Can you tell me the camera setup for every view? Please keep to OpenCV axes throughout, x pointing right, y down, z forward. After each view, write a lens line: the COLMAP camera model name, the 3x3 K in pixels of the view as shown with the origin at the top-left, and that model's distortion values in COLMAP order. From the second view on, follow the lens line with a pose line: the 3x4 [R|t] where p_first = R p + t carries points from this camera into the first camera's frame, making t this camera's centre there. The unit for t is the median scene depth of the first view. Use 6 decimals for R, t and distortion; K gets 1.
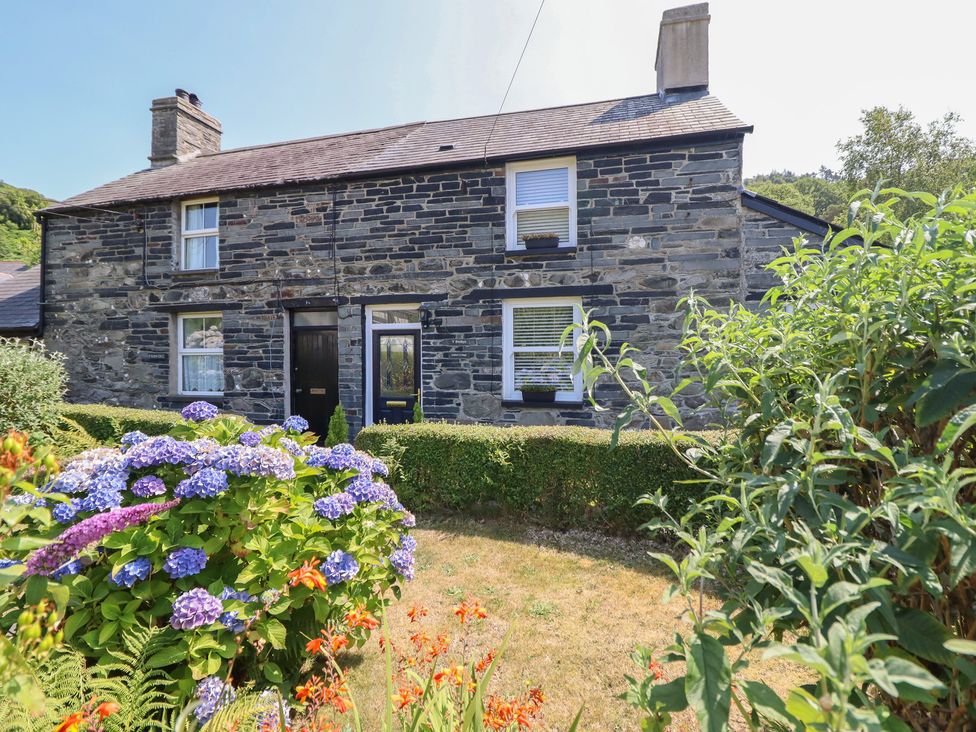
lens RADIAL K [[505.2, 0, 489.3], [0, 505.2, 354.8], [0, 0, 1]] dist [-0.000342, -0.014572]
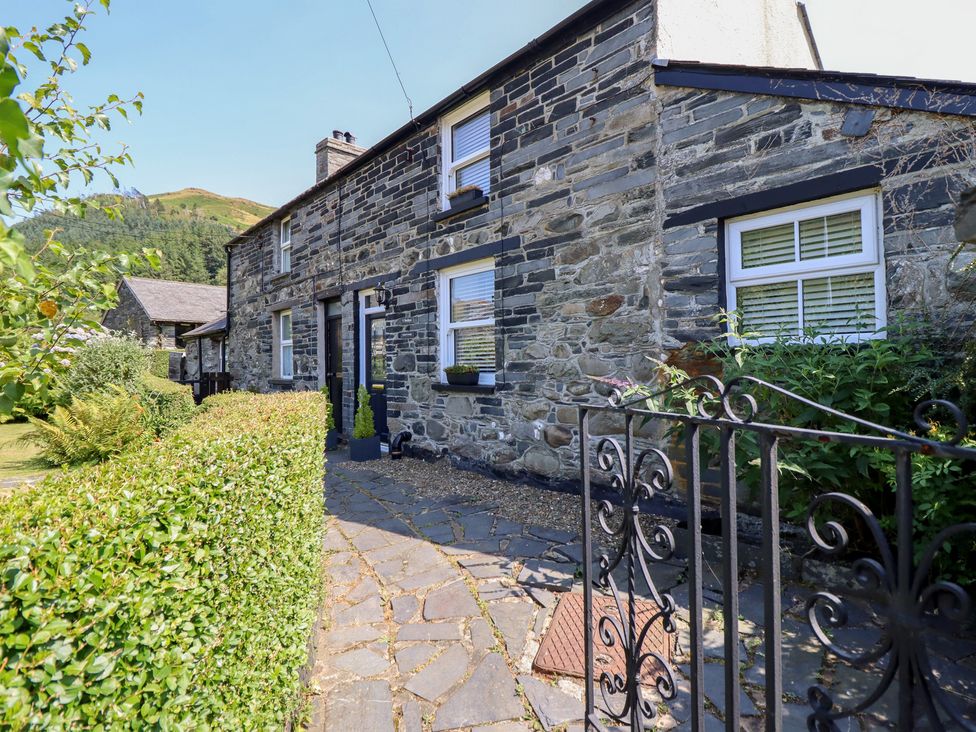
lens RADIAL K [[505.2, 0, 489.3], [0, 505.2, 354.8], [0, 0, 1]] dist [-0.000342, -0.014572]
pose [[0.843765, -0.013753, -0.536537, 0.601740], [0.007002, 0.999869, -0.014619, 0.055309], [0.536668, 0.008579, 0.843750, 0.305463]]
